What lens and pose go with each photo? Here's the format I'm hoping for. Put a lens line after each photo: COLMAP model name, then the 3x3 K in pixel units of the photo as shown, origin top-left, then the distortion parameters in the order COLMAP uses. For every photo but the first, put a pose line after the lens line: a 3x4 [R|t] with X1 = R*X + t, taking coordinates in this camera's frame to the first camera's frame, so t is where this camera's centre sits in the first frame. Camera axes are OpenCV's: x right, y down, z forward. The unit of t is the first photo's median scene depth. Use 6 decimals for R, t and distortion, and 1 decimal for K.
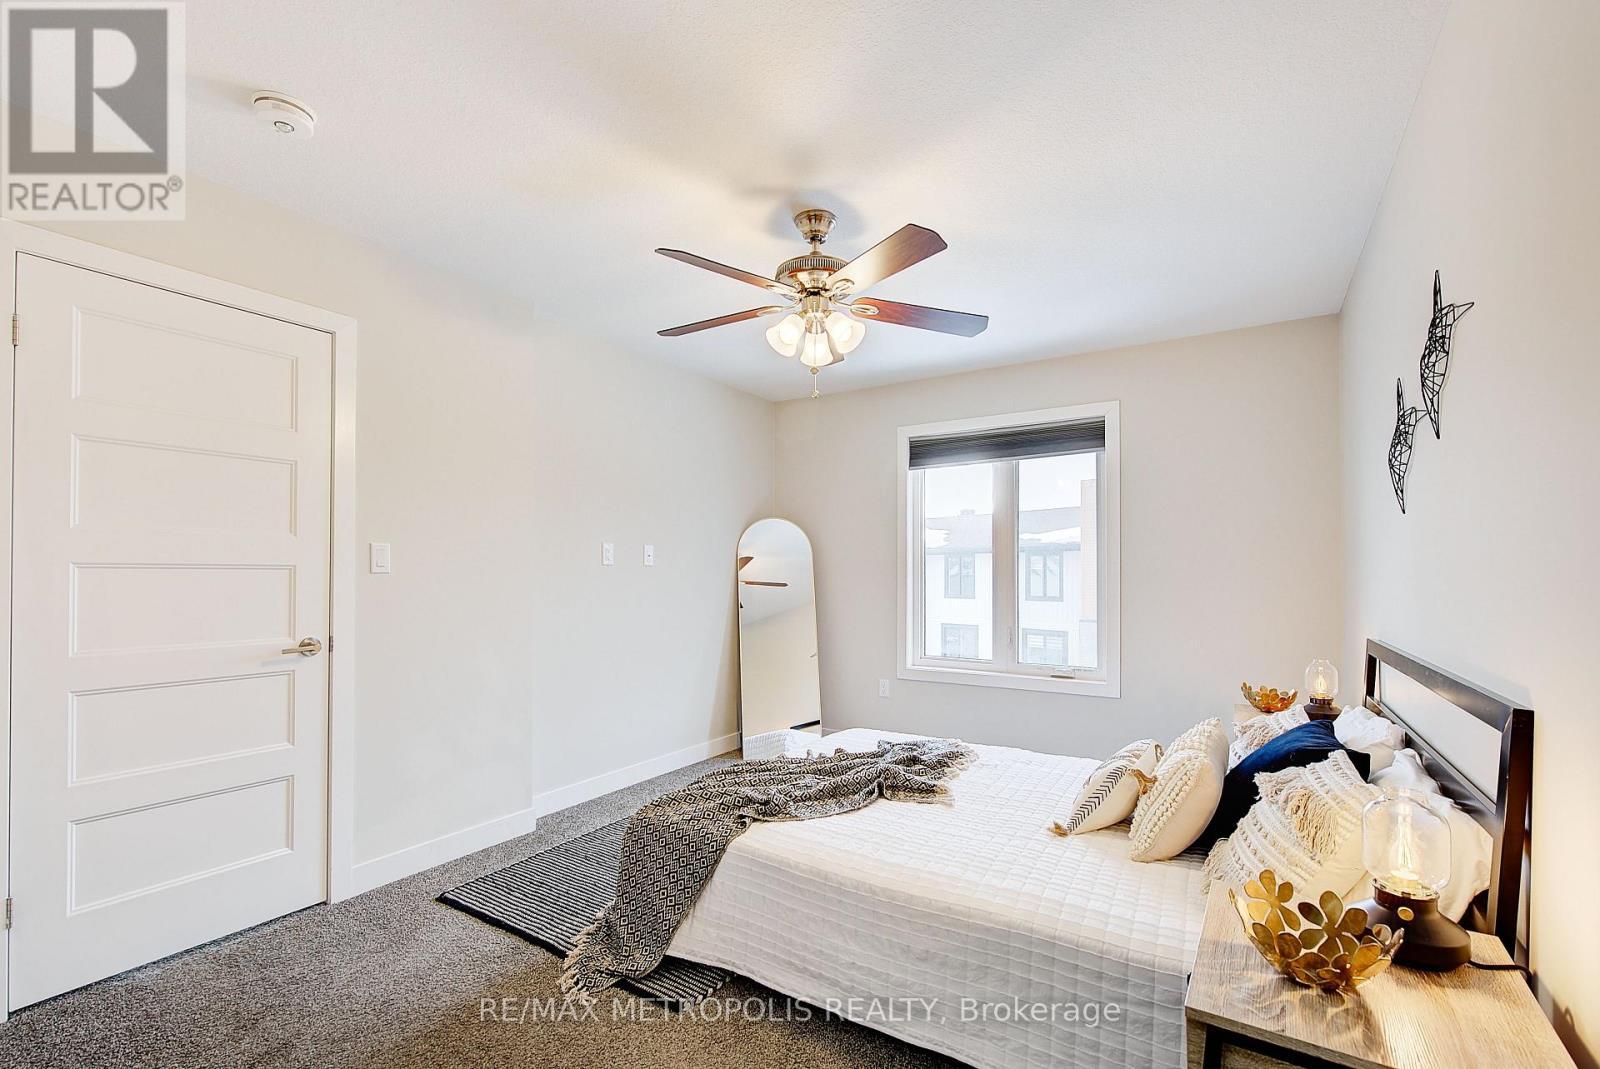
lens RADIAL K [[736.4, 0, 805.2], [0, 736.4, 565.0], [0, 0, 1]] dist [0.000178, -0.000098]
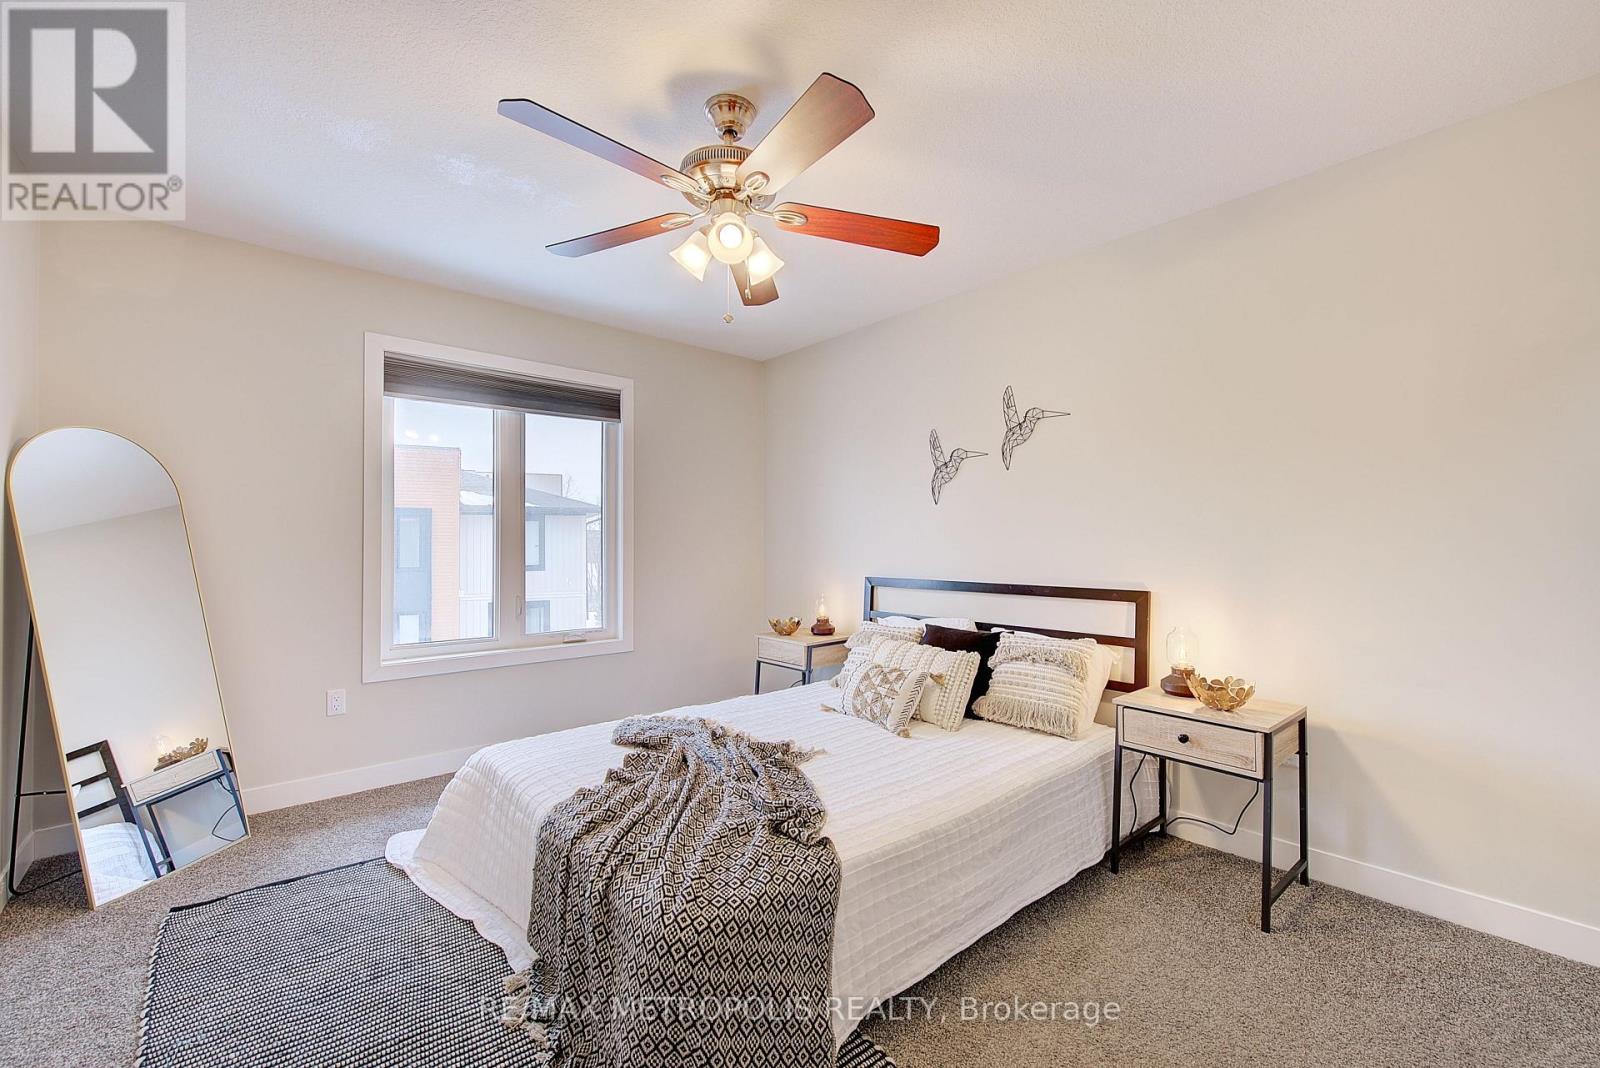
lens RADIAL K [[692.0, 0, 795.5], [0, 692.0, 525.0], [0, 0, 1]] dist [0.002105, 0.000048]
pose [[0.224942, 0.018979, 0.974187, -0.496796], [-0.013892, 0.999771, -0.016270, 0.006284], [-0.974273, -0.009874, 0.225154, 0.503963]]
